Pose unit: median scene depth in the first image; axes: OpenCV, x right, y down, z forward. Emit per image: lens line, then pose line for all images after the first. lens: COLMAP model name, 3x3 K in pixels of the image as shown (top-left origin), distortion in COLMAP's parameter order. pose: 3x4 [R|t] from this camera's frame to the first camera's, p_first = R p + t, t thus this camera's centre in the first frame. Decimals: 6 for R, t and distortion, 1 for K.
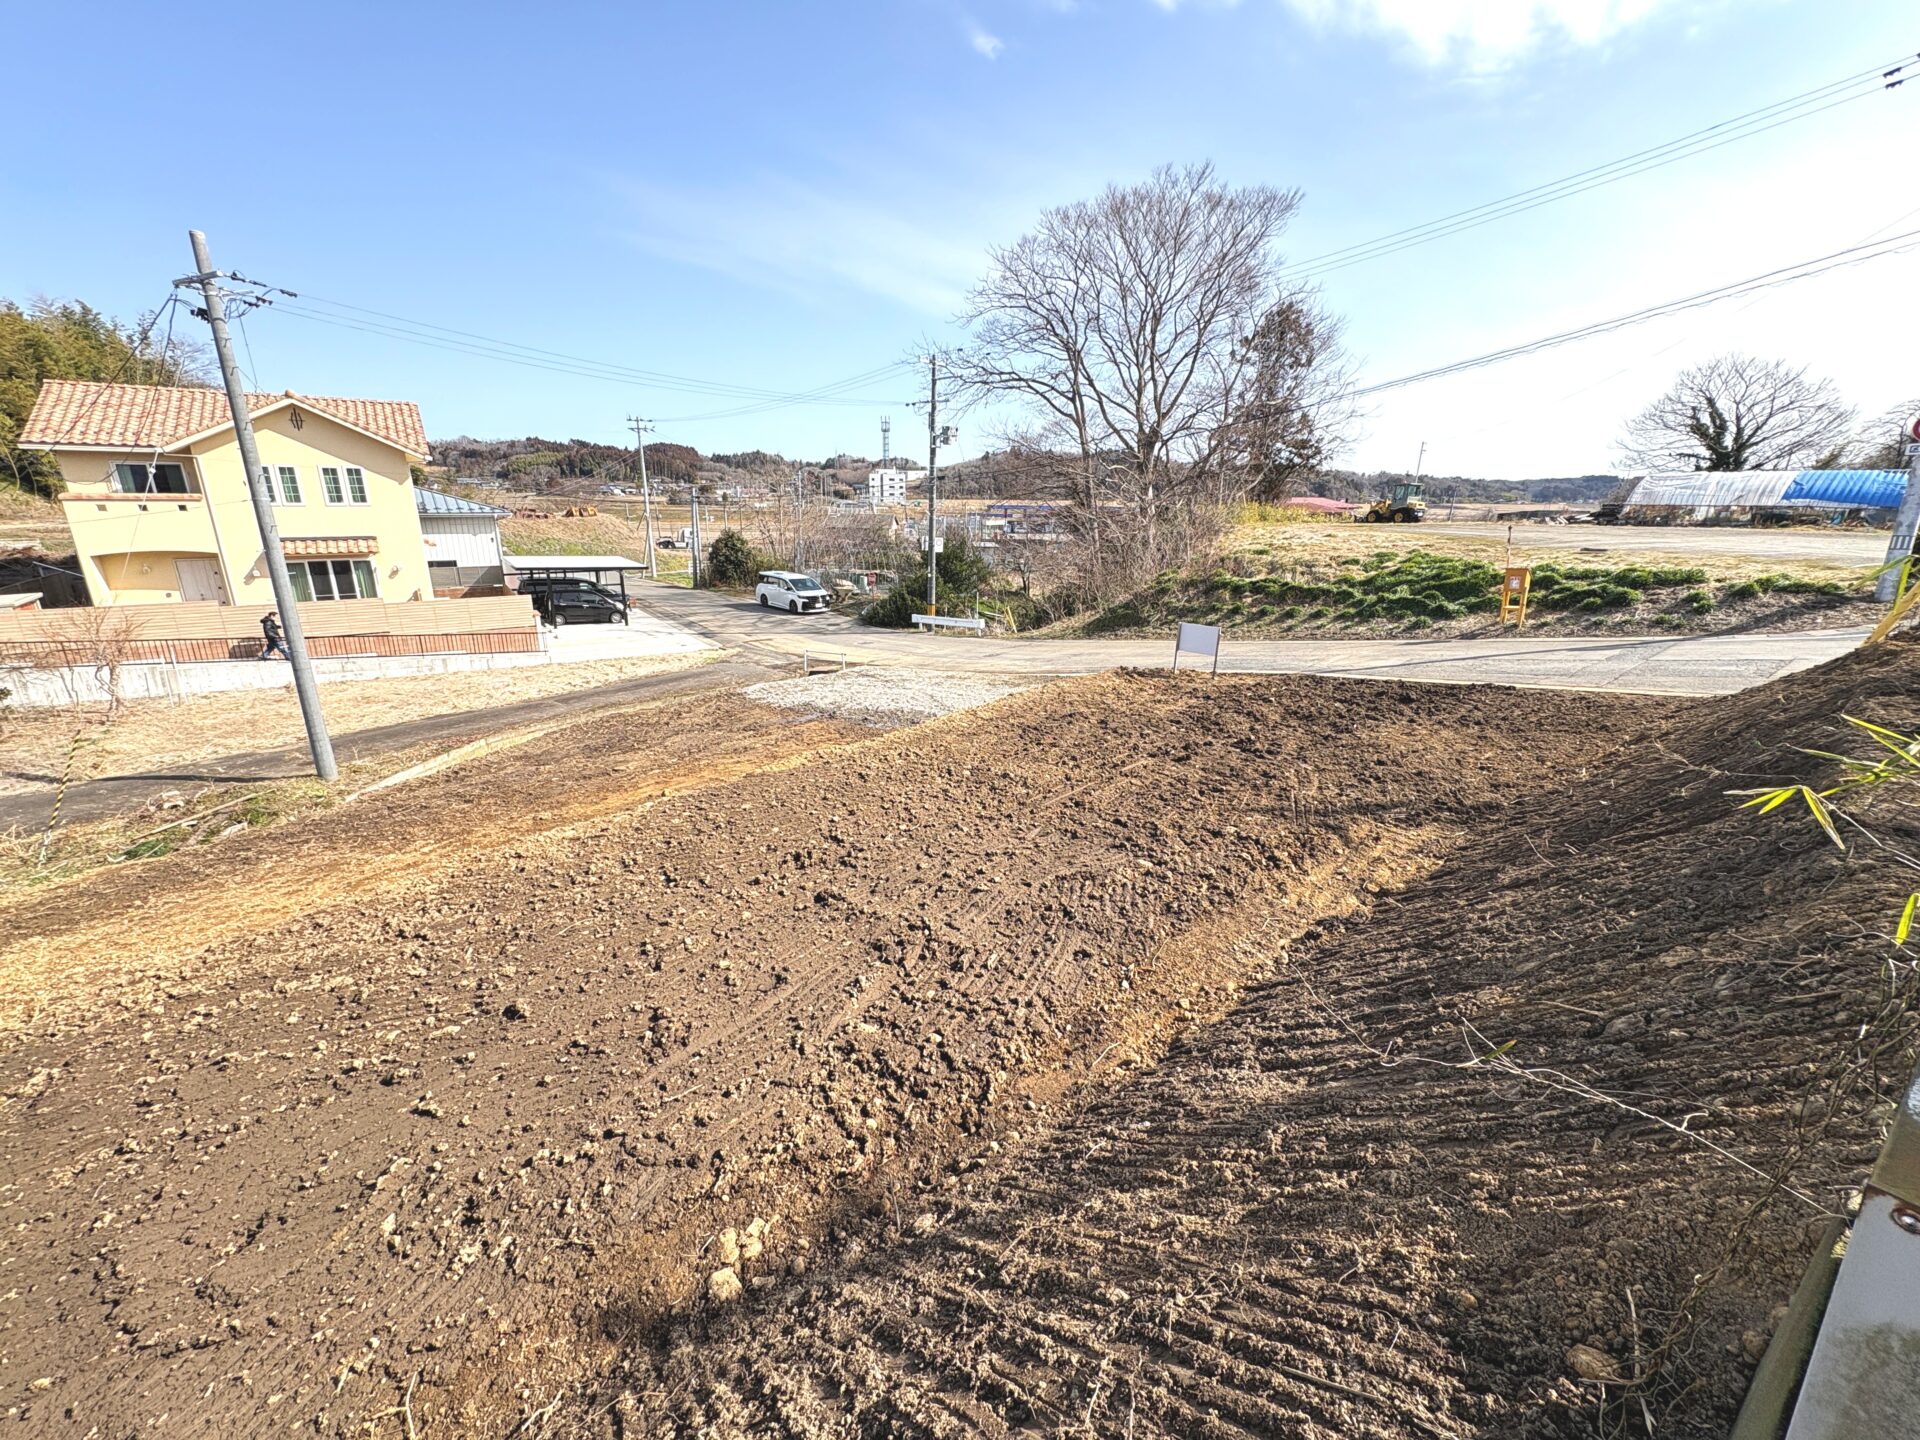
lens RADIAL K [[763.0, 0, 965.3], [0, 763.0, 713.1], [0, 0, 1]] dist [0.000142, 0.000203]
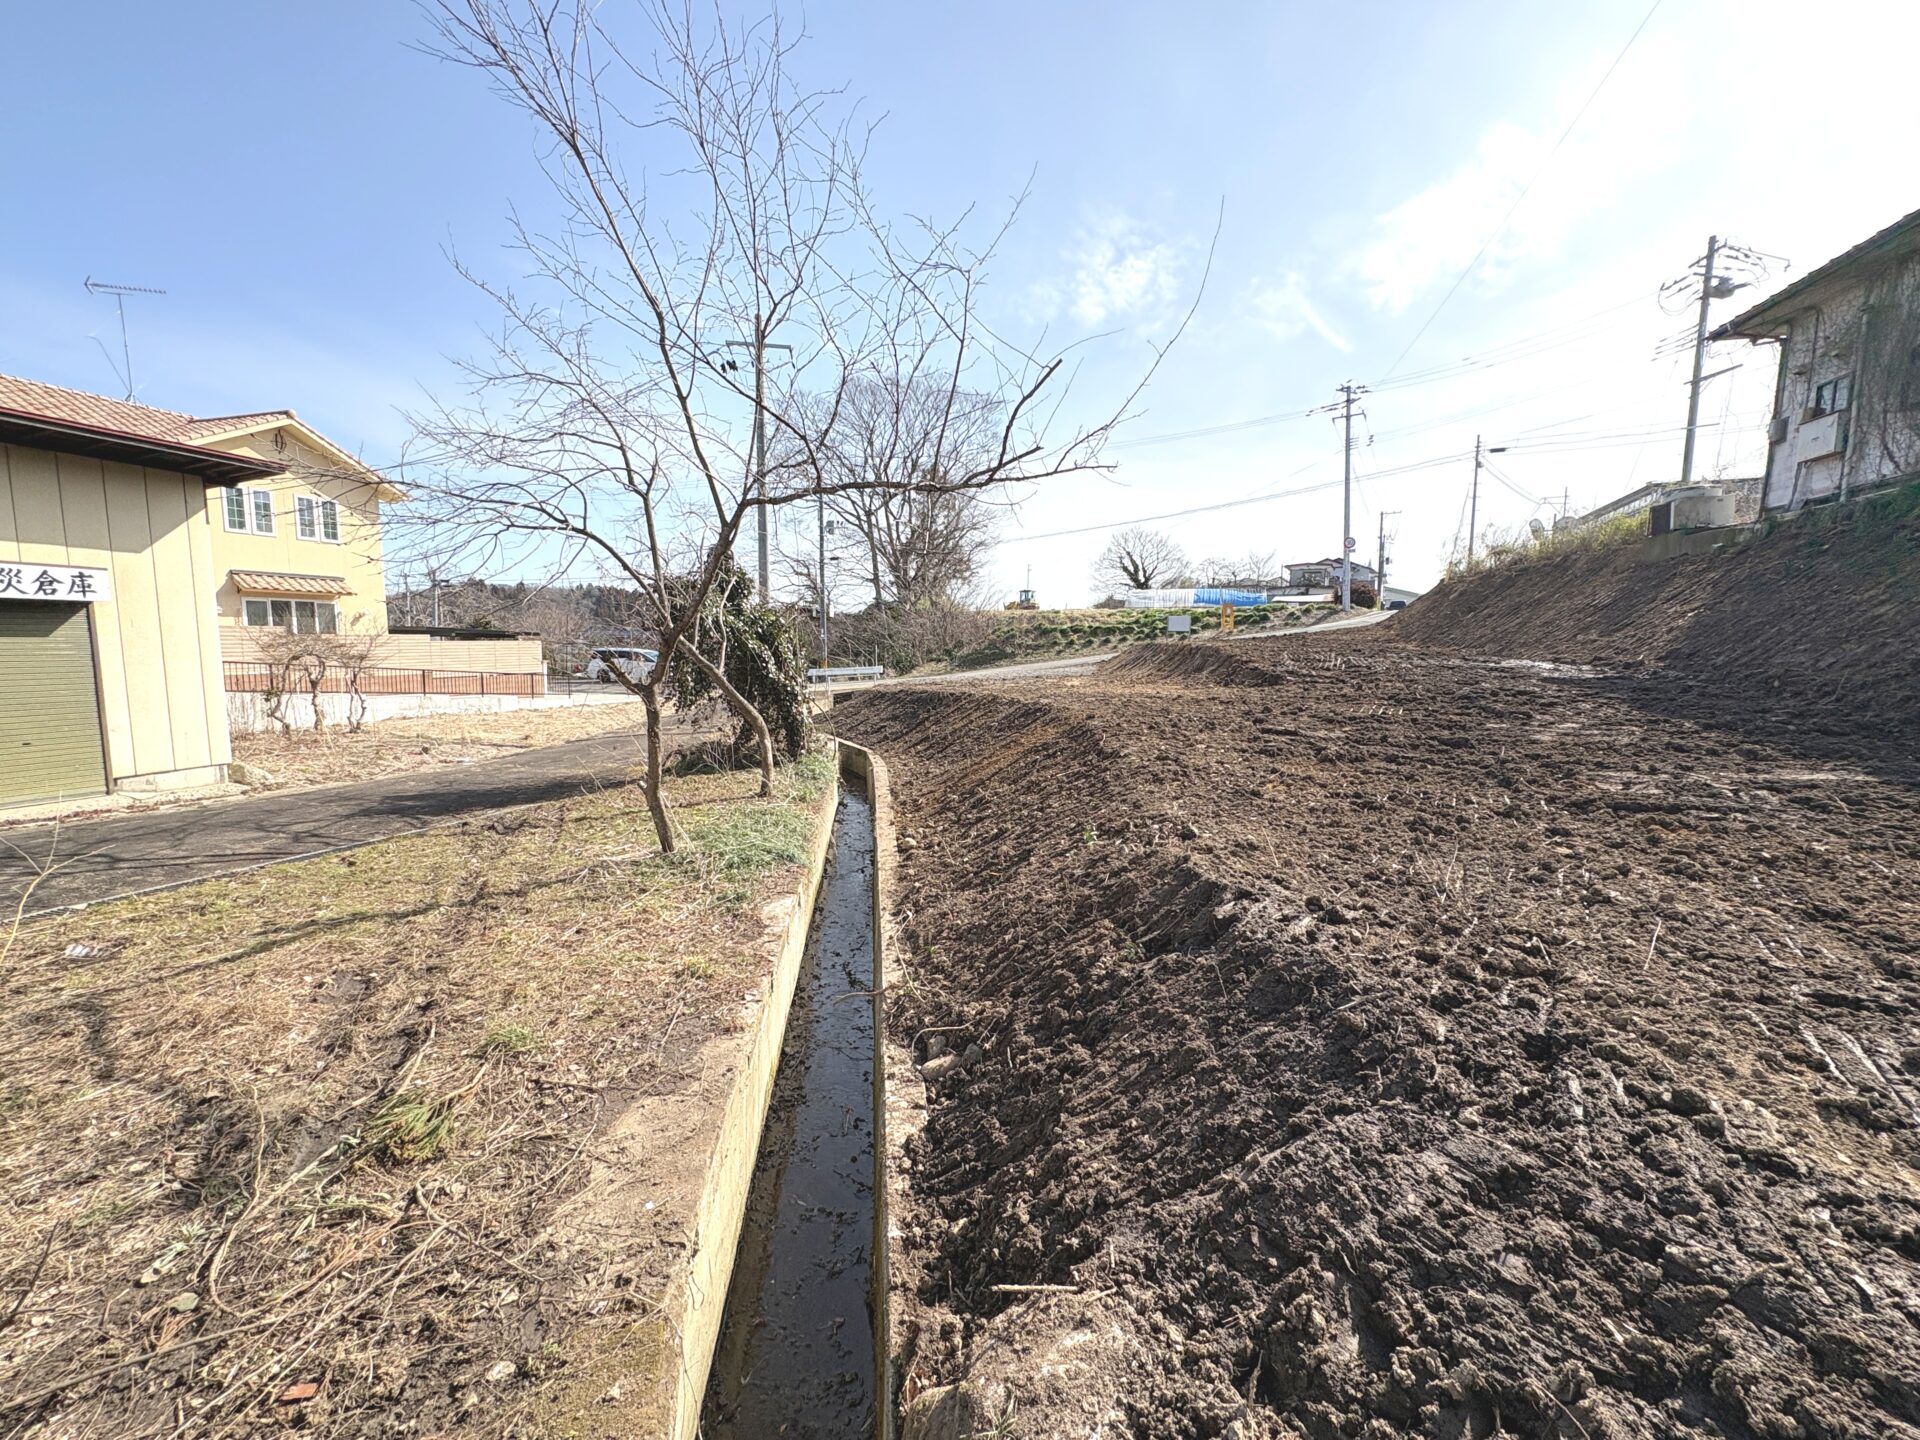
lens RADIAL K [[763.0, 0, 960.6], [0, 763.0, 700.3], [0, 0, 1]] dist [0.000142, 0.000203]
pose [[0.804173, -0.053106, 0.592018, -0.743914], [0.162400, 0.977735, -0.132892, 0.150929], [-0.571780, 0.203012, 0.794893, -0.101953]]
